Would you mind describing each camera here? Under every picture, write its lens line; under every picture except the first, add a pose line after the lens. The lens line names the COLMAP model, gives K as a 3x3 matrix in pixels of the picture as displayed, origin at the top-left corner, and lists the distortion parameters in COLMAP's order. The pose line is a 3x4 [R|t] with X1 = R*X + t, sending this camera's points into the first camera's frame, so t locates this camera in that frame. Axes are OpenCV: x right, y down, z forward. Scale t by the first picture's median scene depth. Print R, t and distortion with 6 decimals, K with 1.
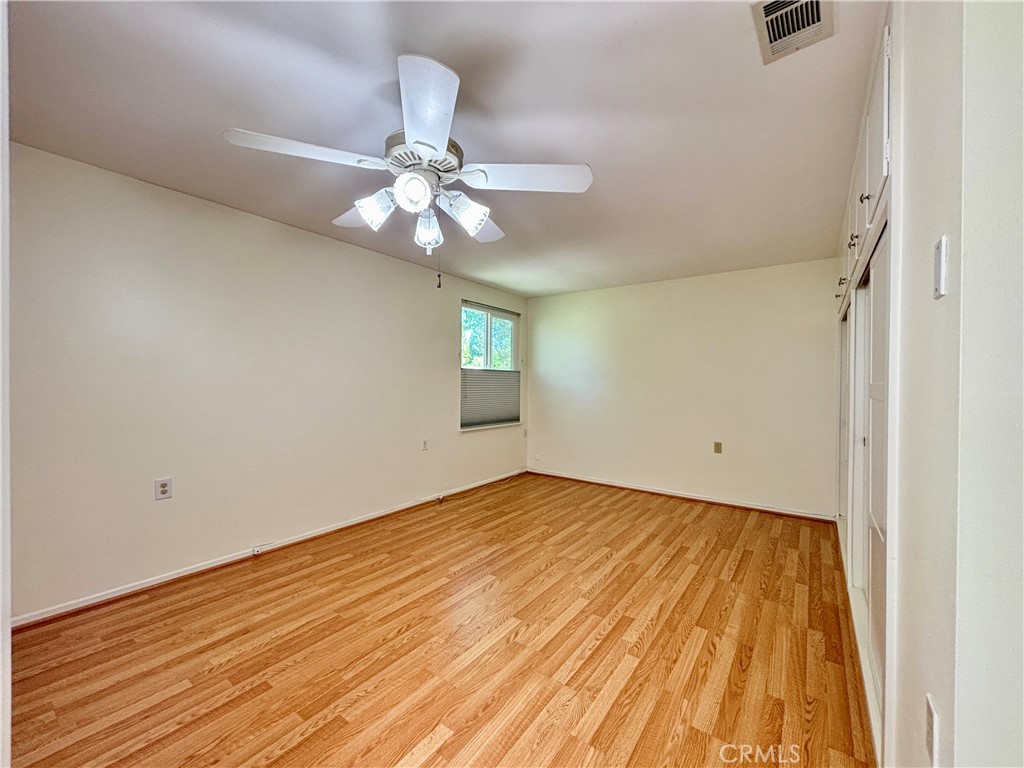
lens RADIAL K [[413.7, 0, 519.1], [0, 413.7, 378.1], [0, 0, 1]] dist [0.003058, 0.000392]
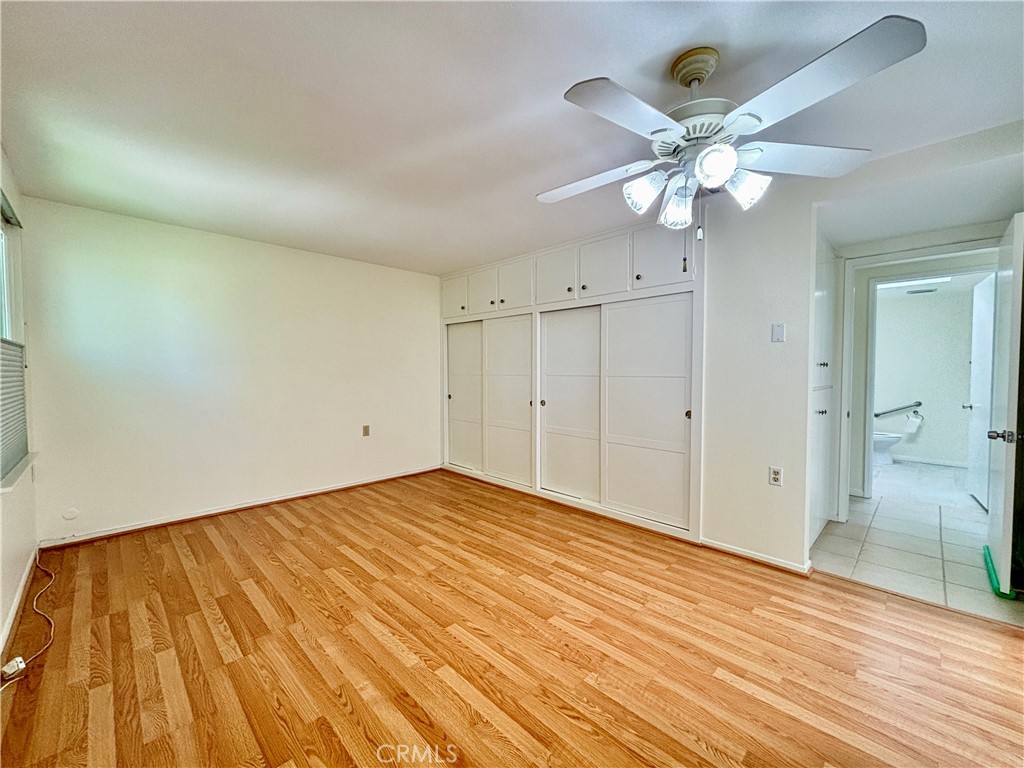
lens RADIAL K [[413.7, 0, 508.2], [0, 413.7, 380.3], [0, 0, 1]] dist [0.003058, 0.000392]
pose [[0.178732, -0.036456, 0.983222, -0.675661], [-0.004533, 0.999272, 0.037875, 0.004072], [-0.983887, -0.011226, 0.178437, 0.679351]]
